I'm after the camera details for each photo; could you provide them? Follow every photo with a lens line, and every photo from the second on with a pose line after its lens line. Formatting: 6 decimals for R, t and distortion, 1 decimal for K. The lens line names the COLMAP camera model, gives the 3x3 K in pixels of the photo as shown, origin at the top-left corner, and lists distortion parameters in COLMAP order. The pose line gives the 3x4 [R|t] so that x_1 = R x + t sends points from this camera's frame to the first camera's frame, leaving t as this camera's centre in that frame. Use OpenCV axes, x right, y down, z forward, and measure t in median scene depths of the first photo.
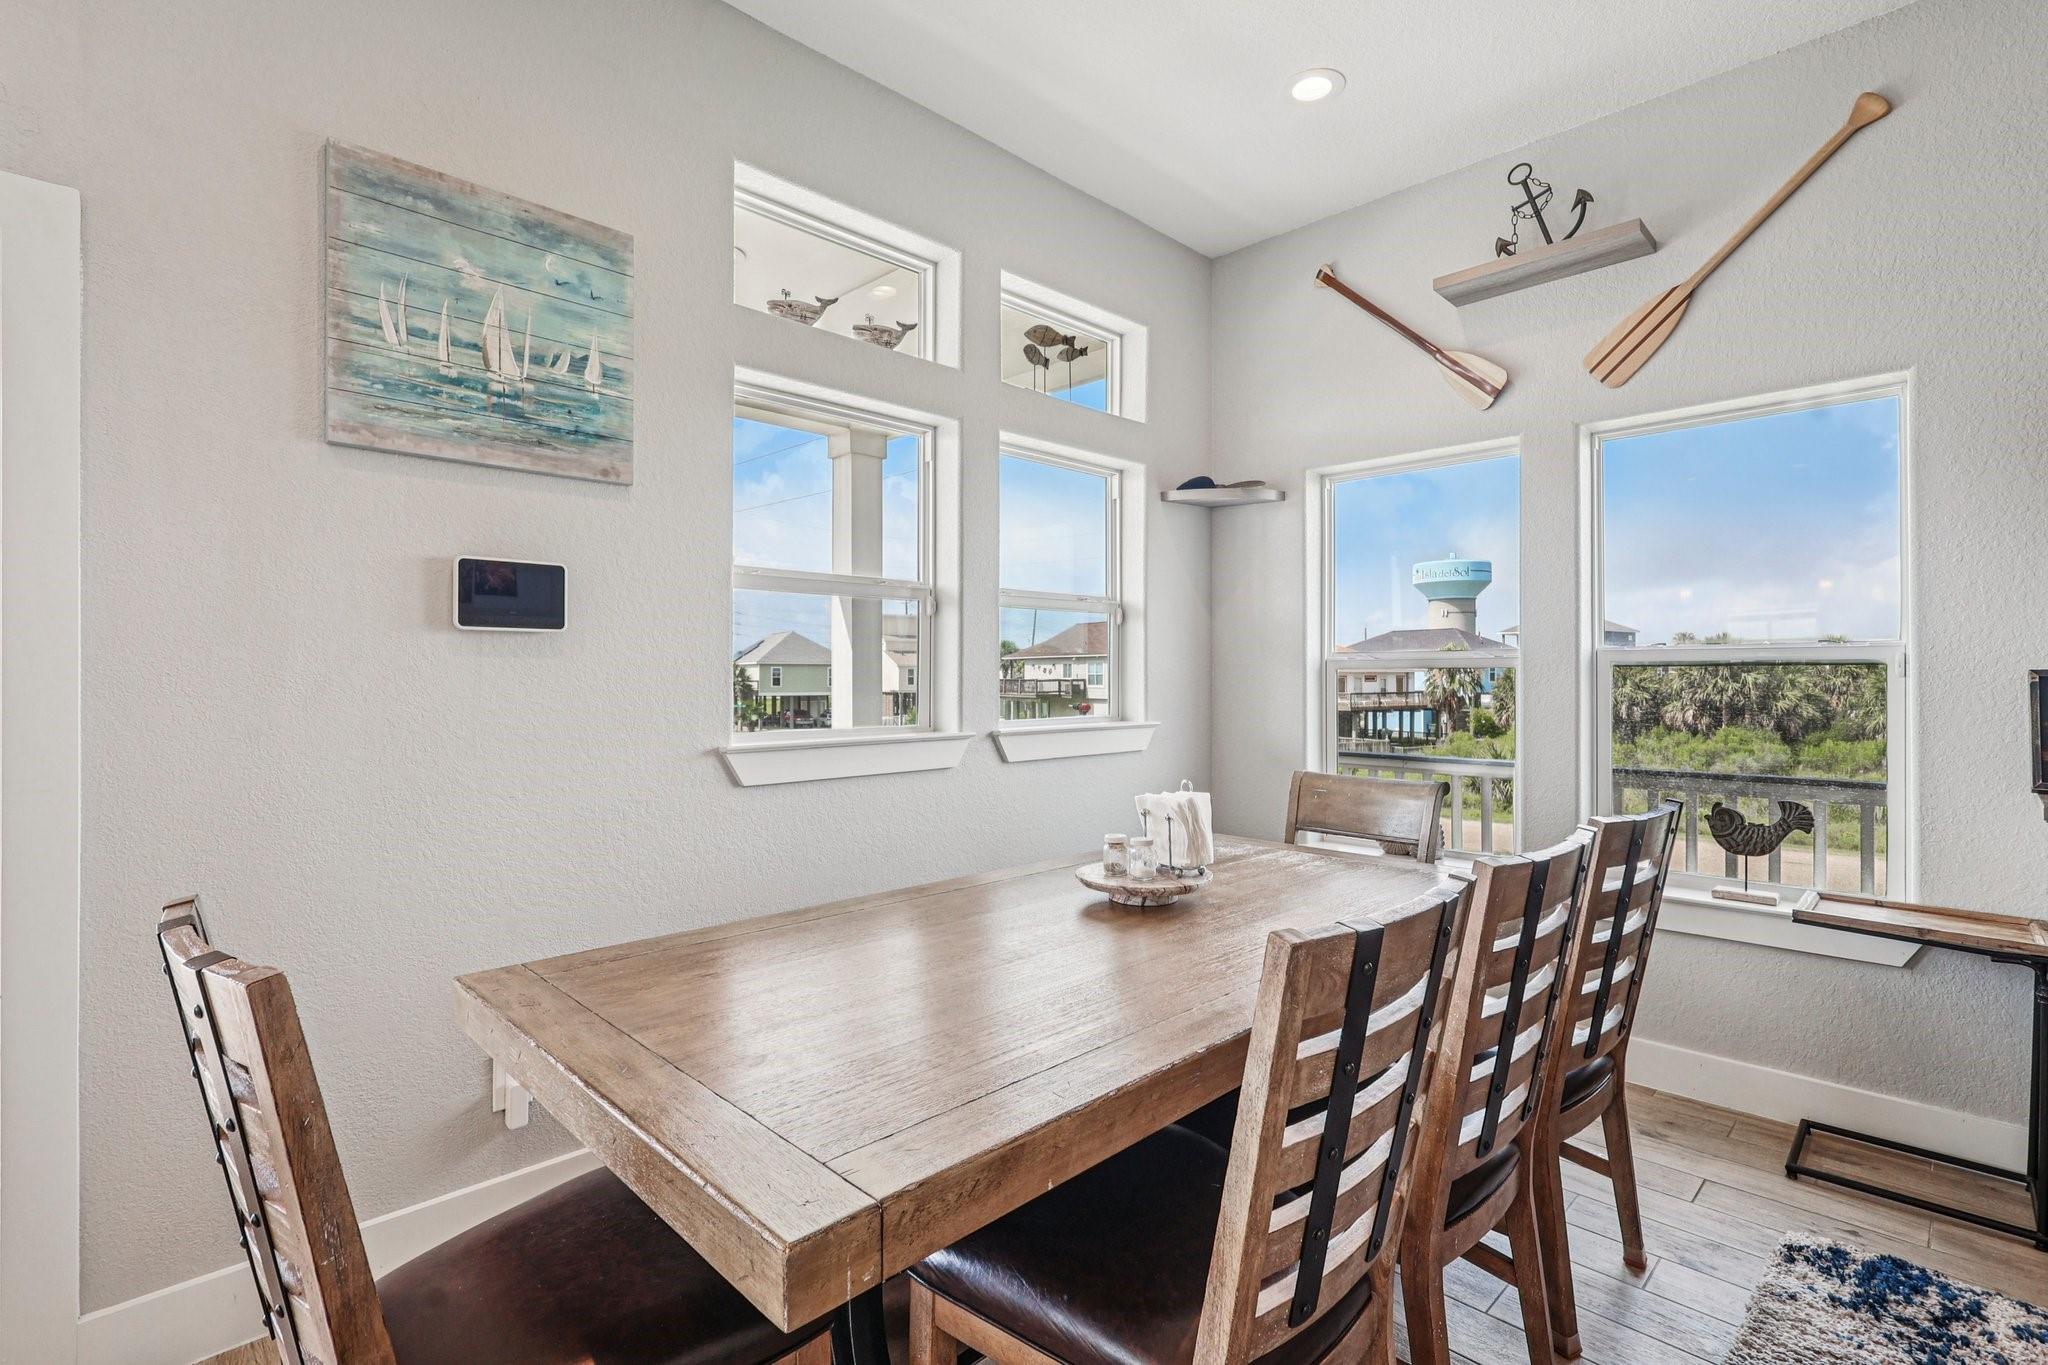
lens RADIAL K [[949.2, 0, 1024.0], [0, 949.2, 682.5], [0, 0, 1]] dist [-0.001503, -0.000101]
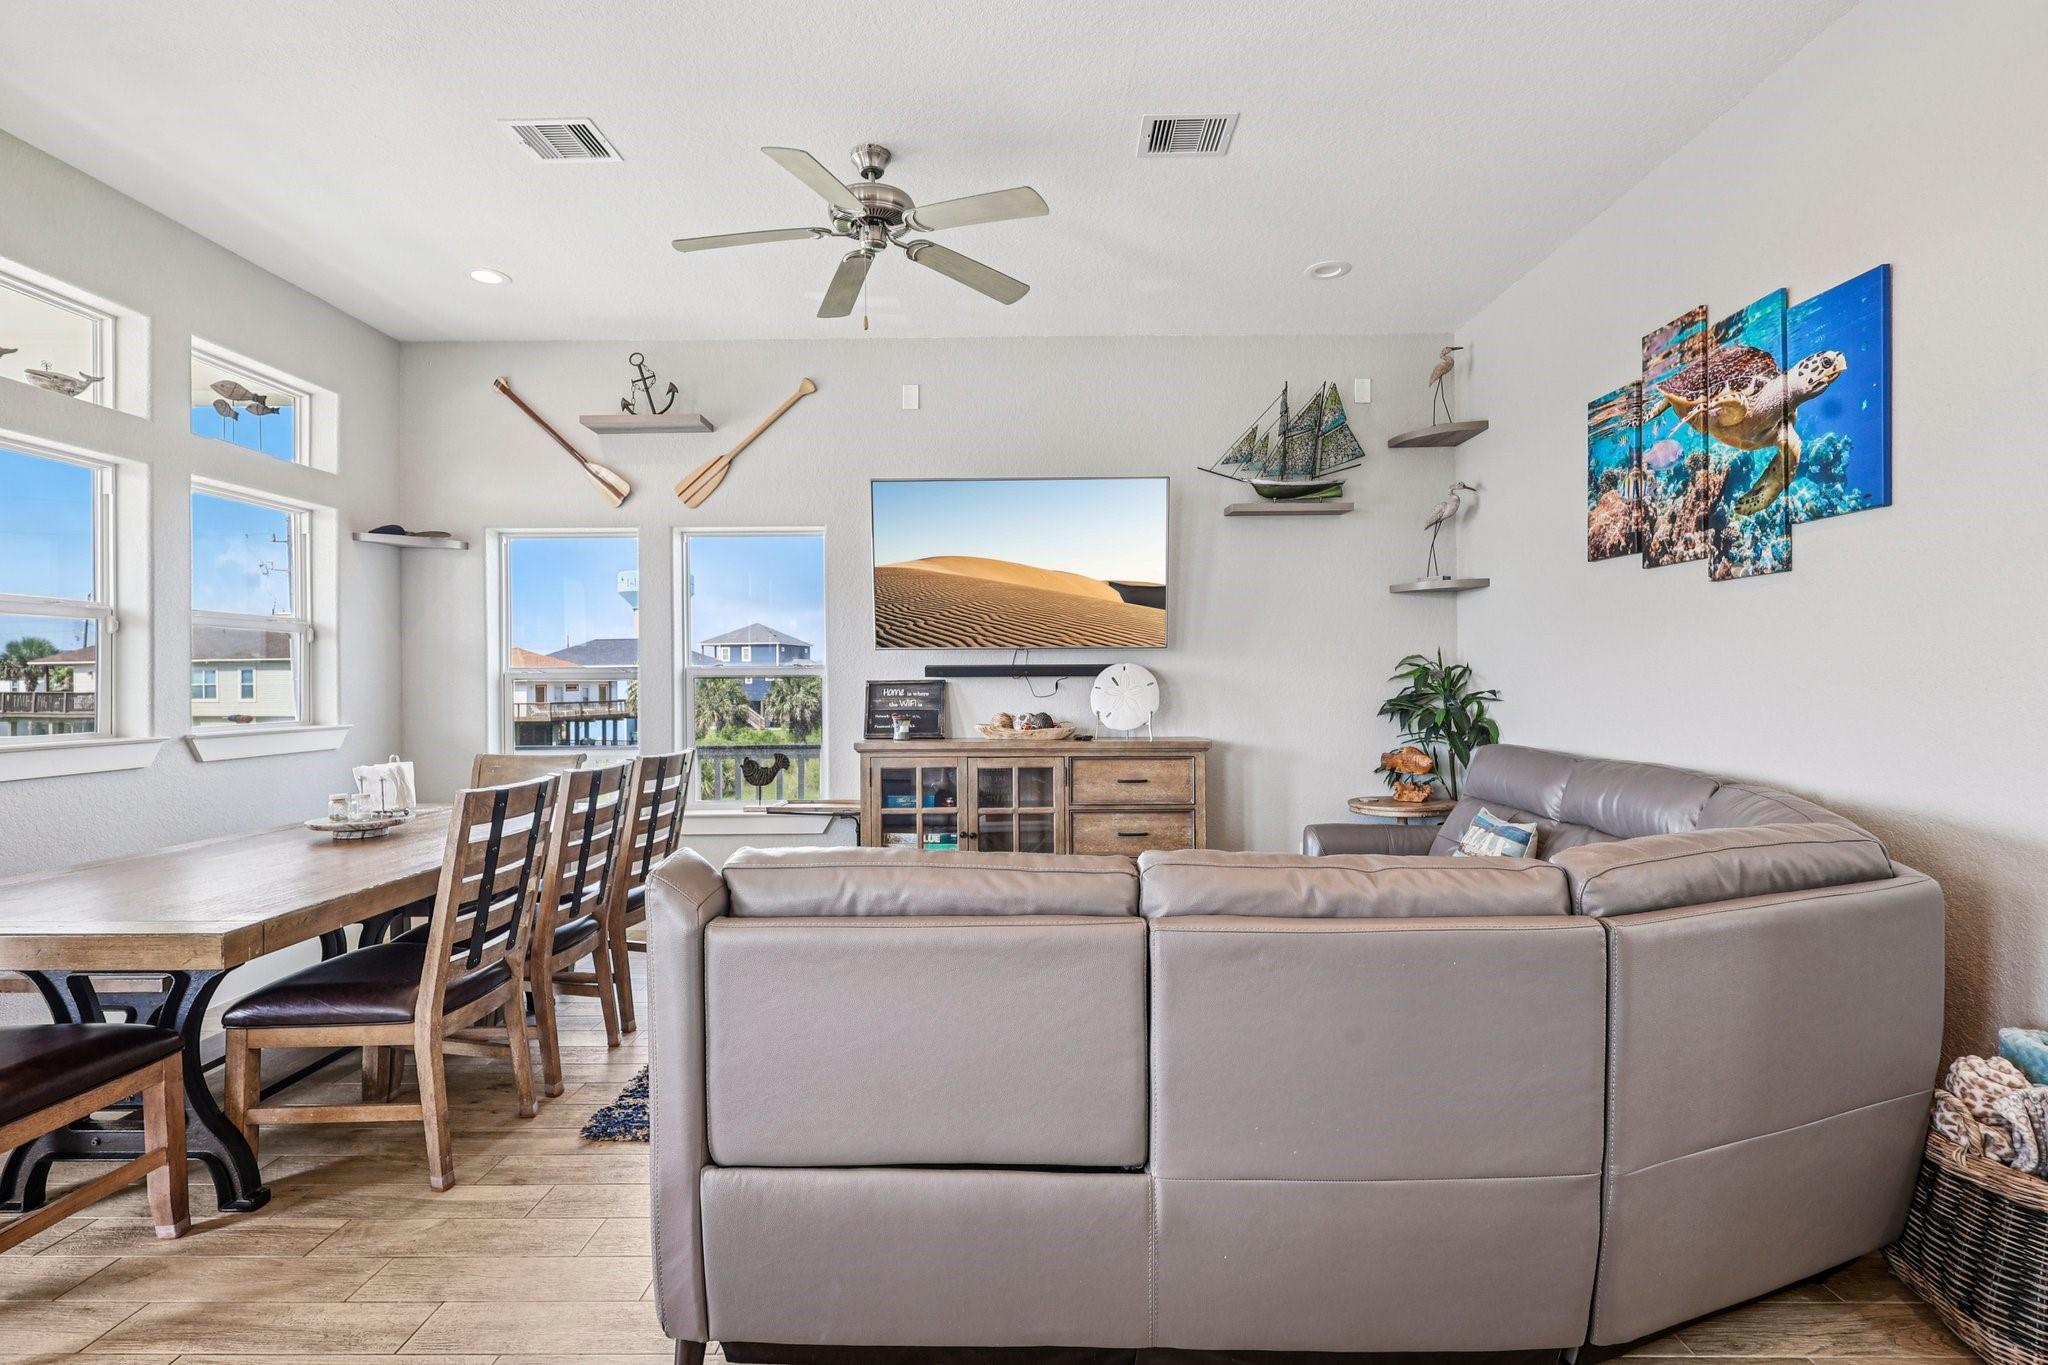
lens RADIAL K [[949.2, 0, 1024.0], [0, 949.2, 682.5], [0, 0, 1]] dist [-0.001503, -0.000101]
pose [[0.701964, -0.003317, 0.712204, -0.136141], [0.010001, 0.999936, -0.005201, 0.003462], [-0.712142, 0.010774, 0.701953, -0.528165]]
